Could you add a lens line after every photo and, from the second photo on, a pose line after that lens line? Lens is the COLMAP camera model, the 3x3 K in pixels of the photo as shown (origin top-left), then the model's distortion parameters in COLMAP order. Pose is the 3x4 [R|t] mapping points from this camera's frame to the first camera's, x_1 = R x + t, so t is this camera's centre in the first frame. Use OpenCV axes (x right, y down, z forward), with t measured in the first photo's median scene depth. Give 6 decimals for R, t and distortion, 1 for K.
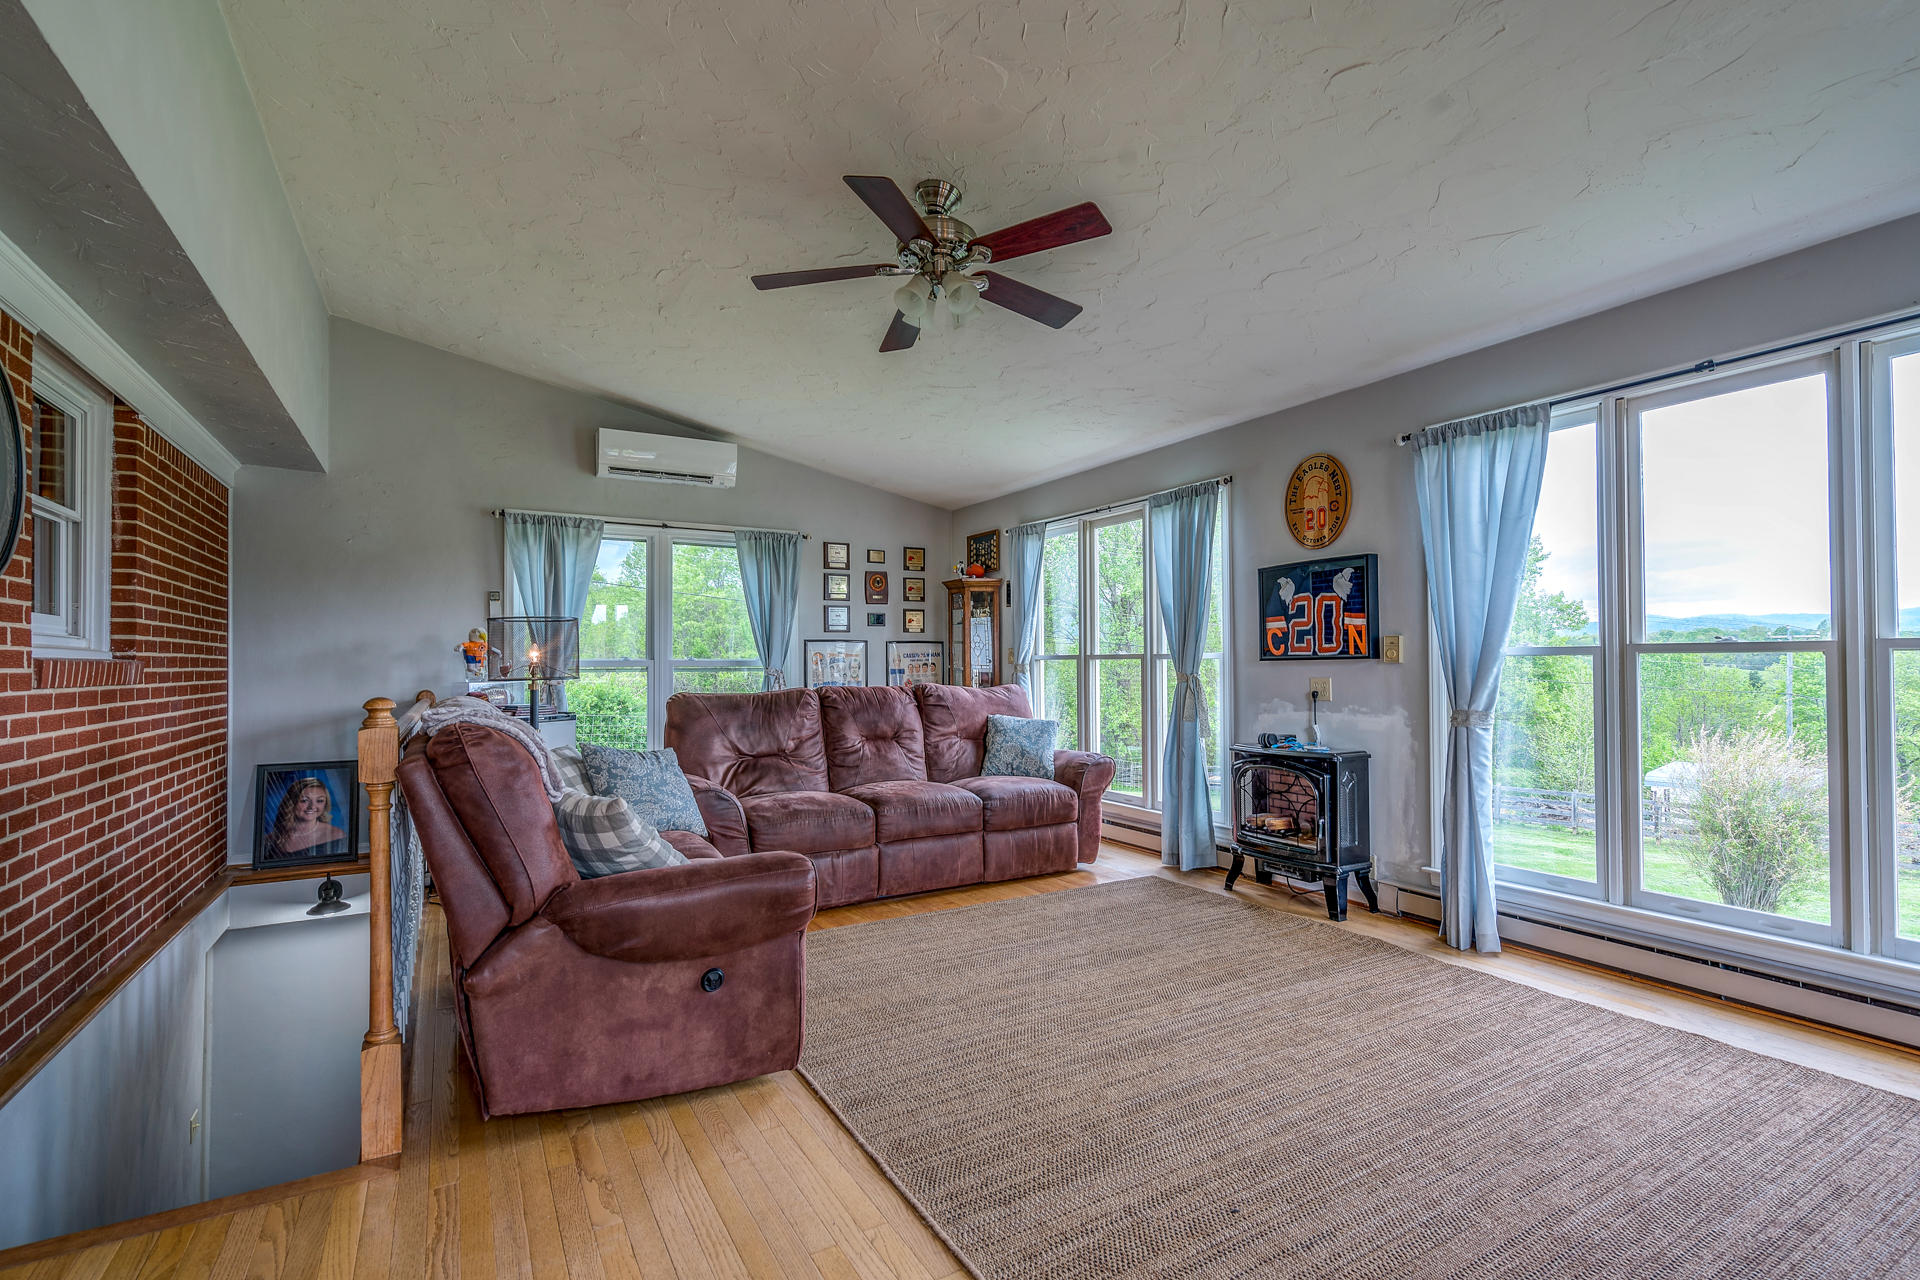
lens RADIAL K [[876.4, 0, 963.4], [0, 876.4, 647.4], [0, 0, 1]] dist [-0.002097, 0.001468]
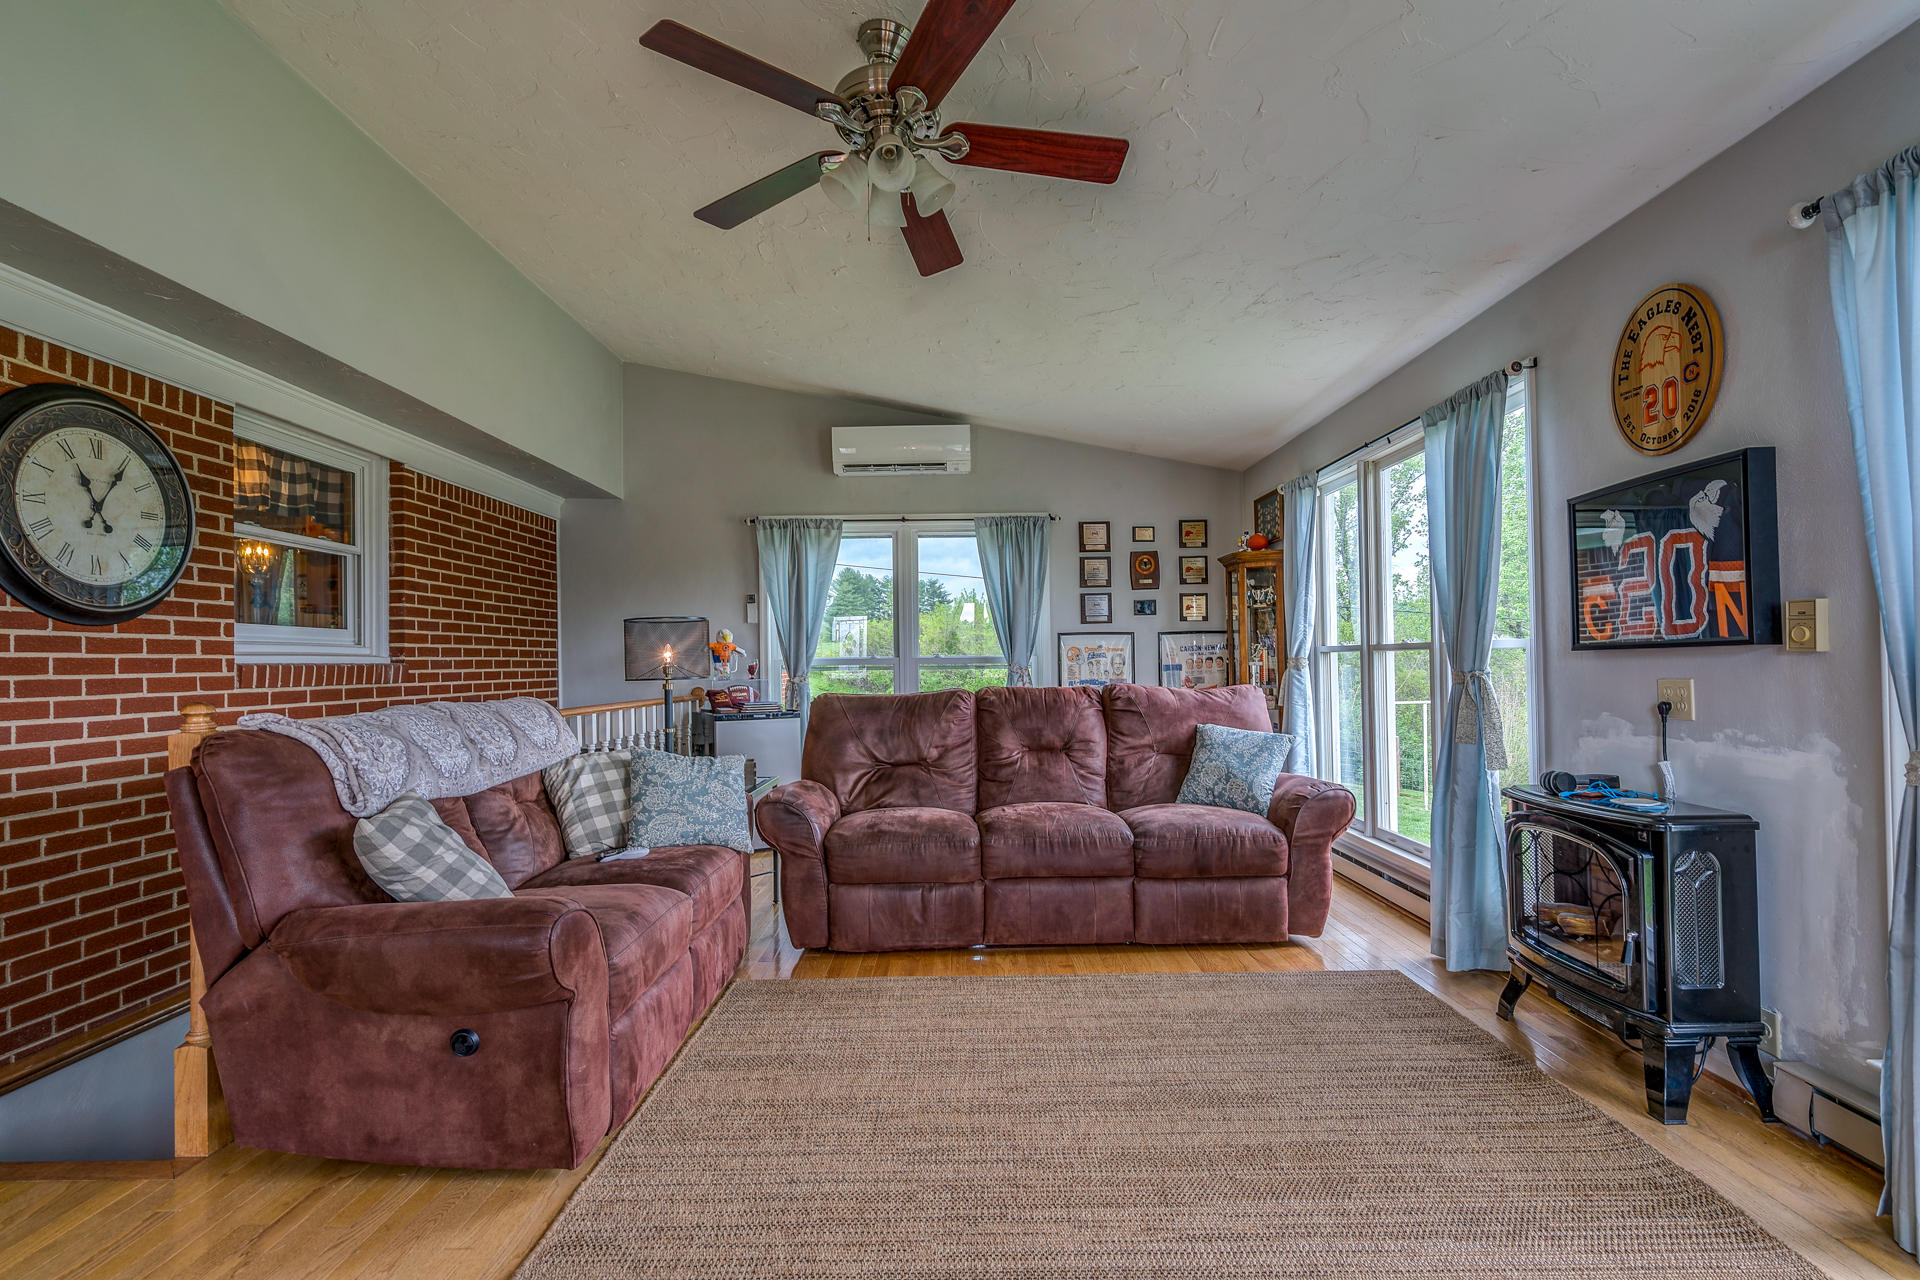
lens RADIAL K [[876.4, 0, 963.4], [0, 876.4, 647.4], [0, 0, 1]] dist [-0.002097, 0.001468]
pose [[0.864099, -0.016200, -0.503061, 0.285197], [0.019657, 0.999806, 0.001568, 0.004238], [0.502937, -0.011243, 0.864250, 0.265516]]
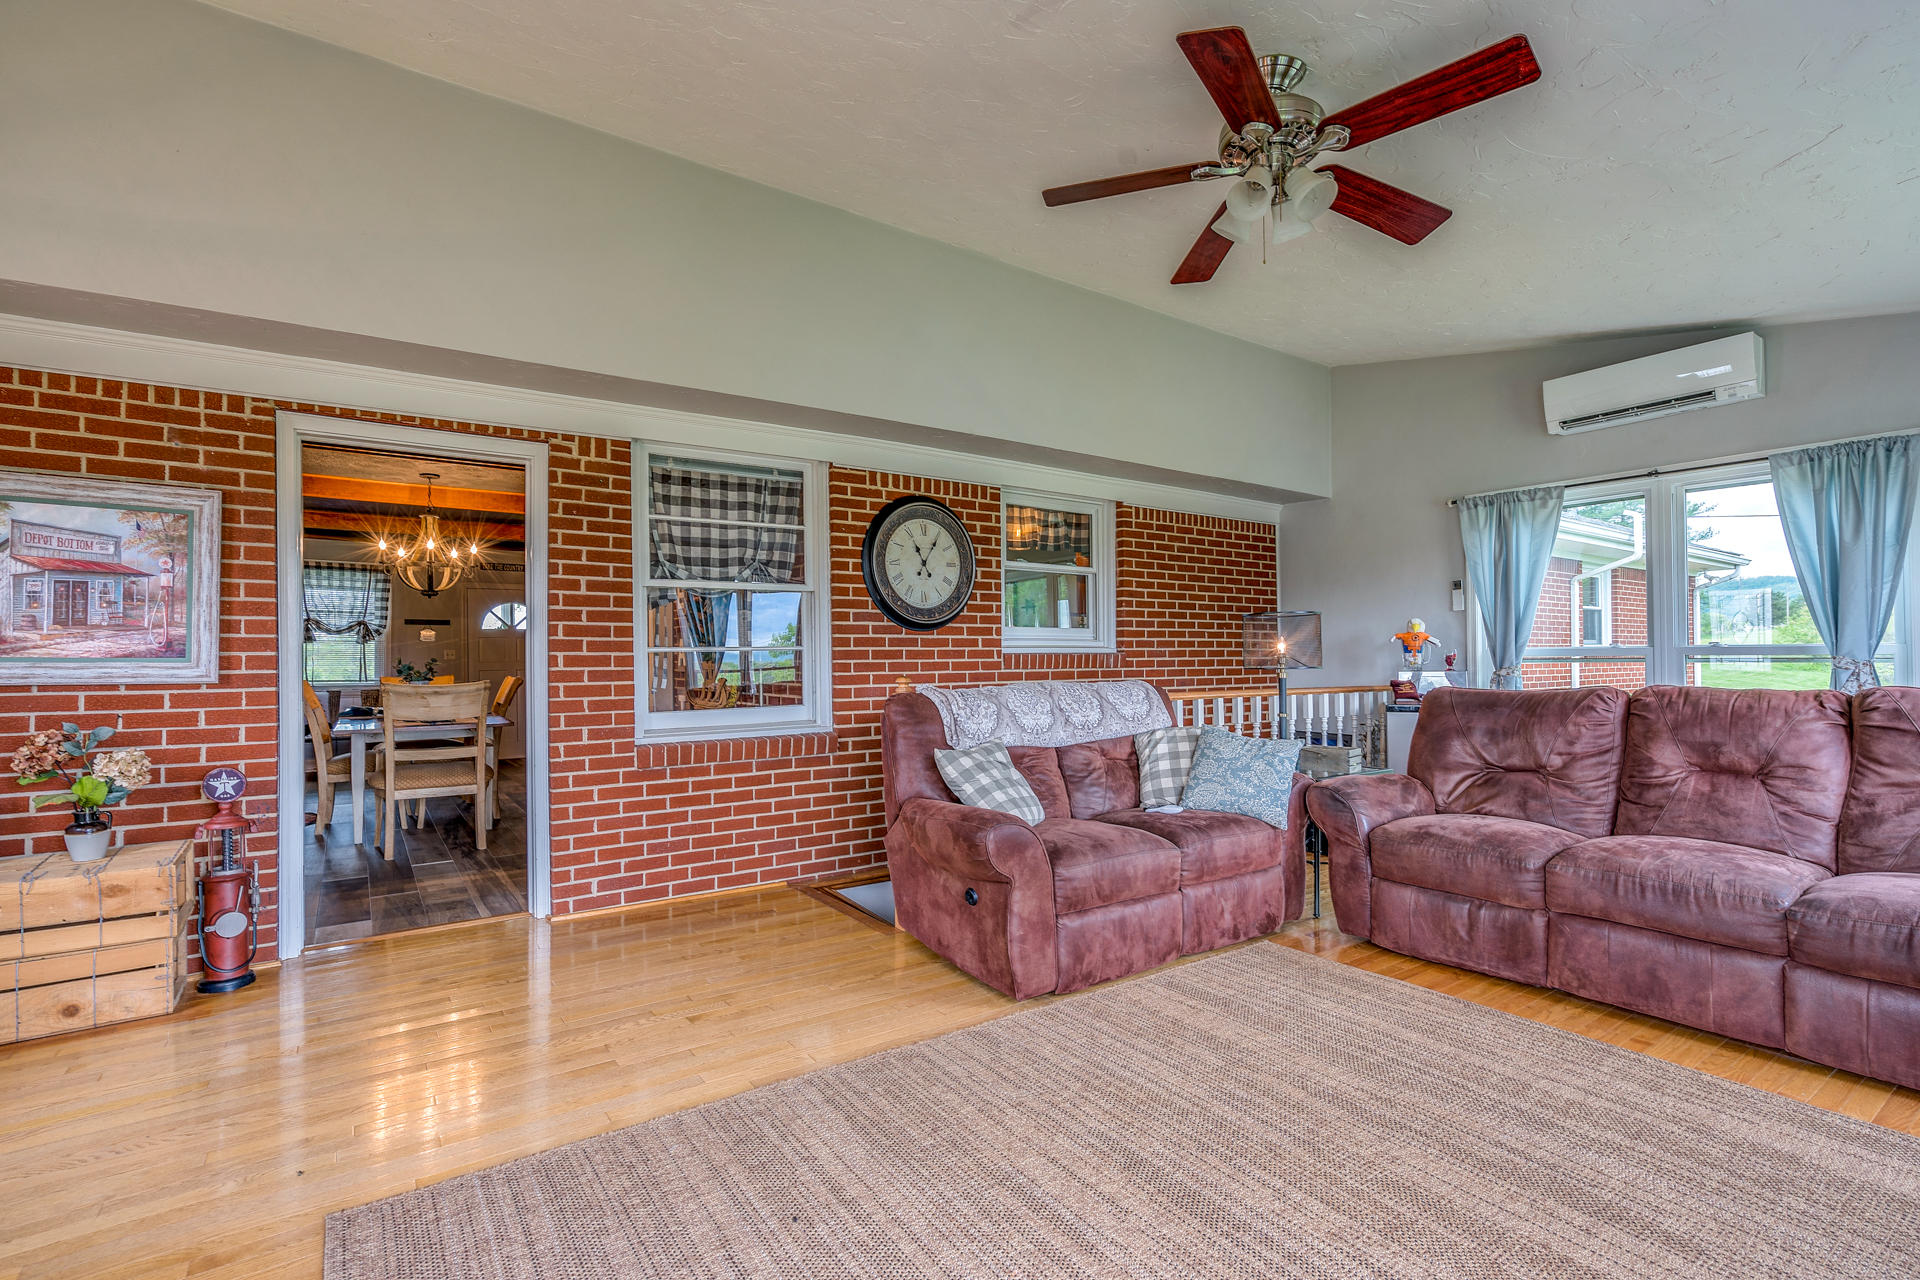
lens RADIAL K [[876.4, 0, 963.4], [0, 876.4, 647.4], [0, 0, 1]] dist [-0.002097, 0.001468]
pose [[0.082209, -0.009685, -0.996568, 0.528900], [0.025825, 0.999638, -0.007585, 0.006913], [0.996280, -0.025112, 0.082429, 0.454748]]
